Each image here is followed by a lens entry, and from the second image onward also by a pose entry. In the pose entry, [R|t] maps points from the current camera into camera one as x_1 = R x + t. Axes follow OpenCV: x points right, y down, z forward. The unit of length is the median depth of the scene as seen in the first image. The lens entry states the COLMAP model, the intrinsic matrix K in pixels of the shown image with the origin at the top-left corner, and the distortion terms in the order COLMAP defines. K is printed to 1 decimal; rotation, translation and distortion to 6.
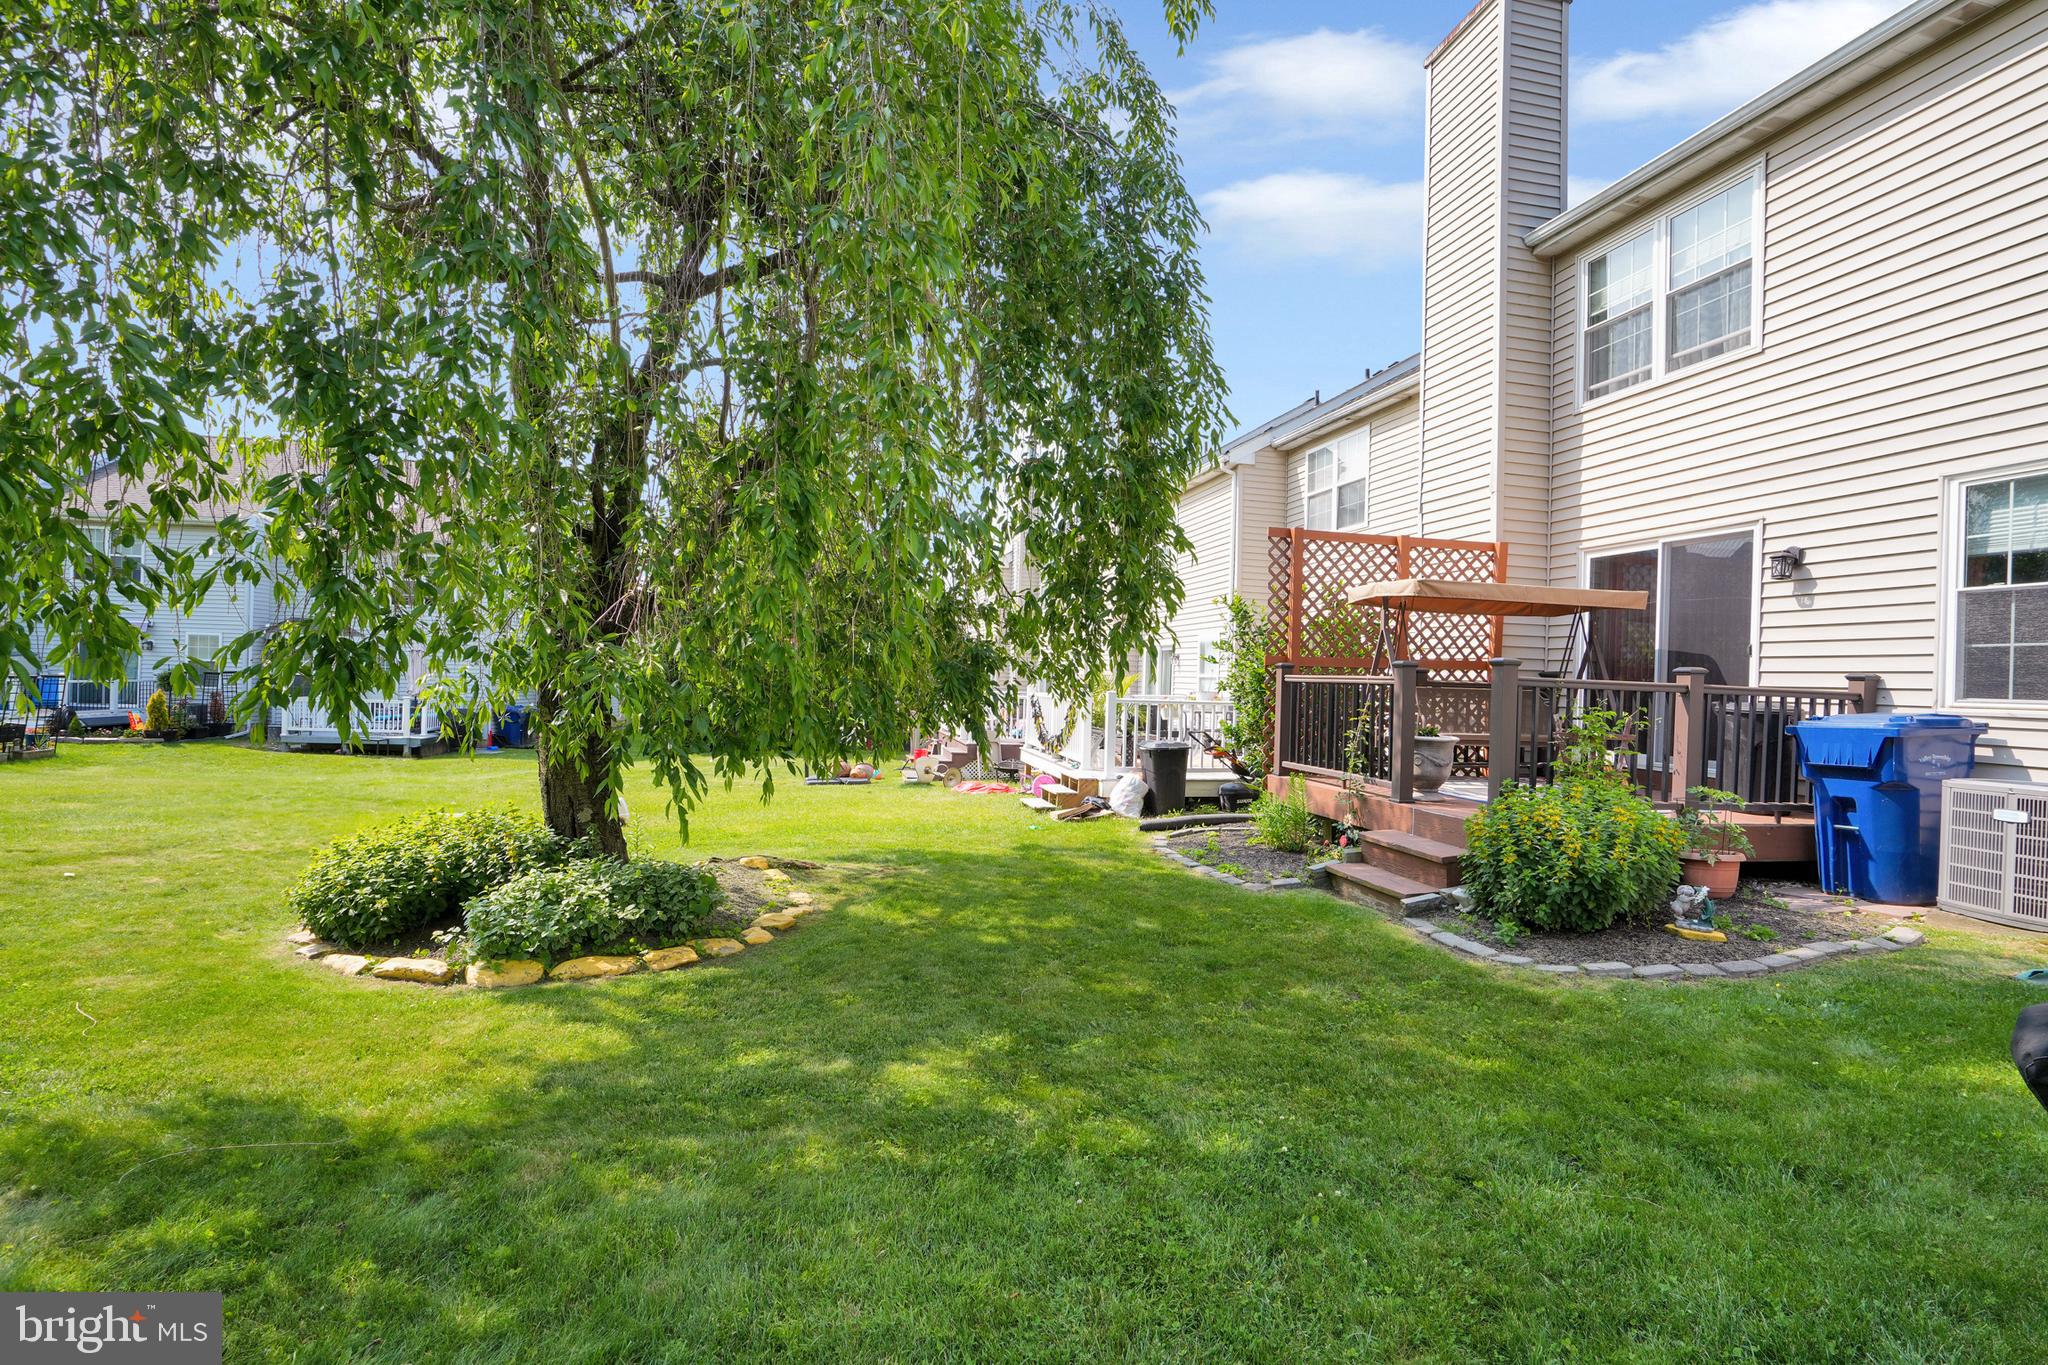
lens RADIAL K [[945.5, 0, 1022.6], [0, 945.5, 717.0], [0, 0, 1]] dist [-0.049354, 0.013551]
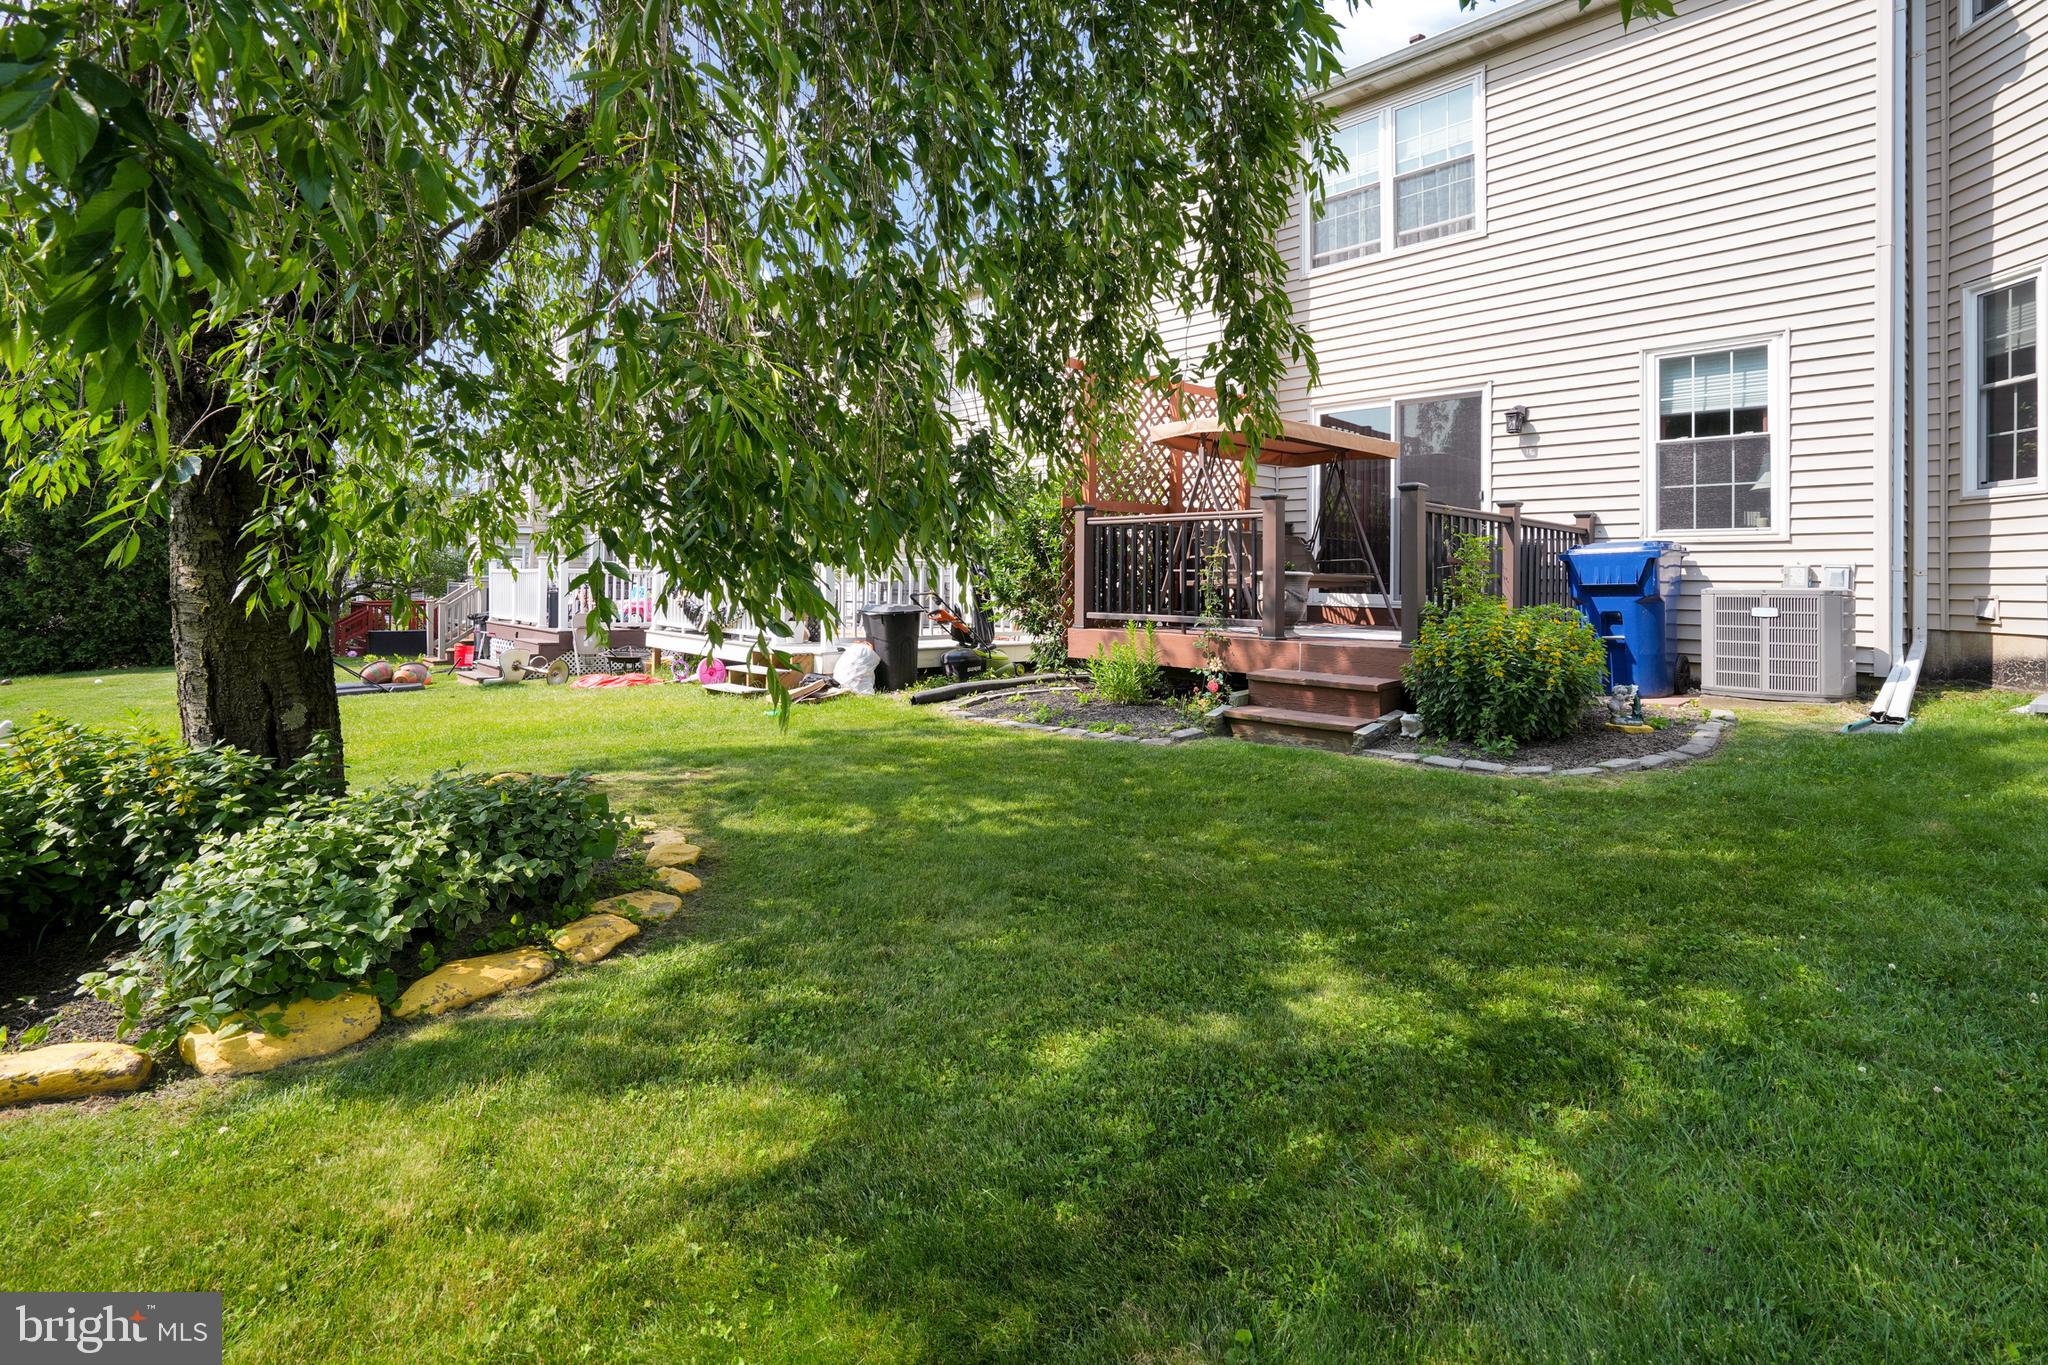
lens RADIAL K [[980.6, 0, 1024.8], [0, 980.6, 604.6], [0, 0, 1]] dist [-0.051369, 0.015614]
pose [[0.861020, -0.026566, 0.507877, -0.333210], [0.030508, 0.999534, 0.000563, 0.047391], [-0.507656, 0.015009, 0.861429, 0.270763]]
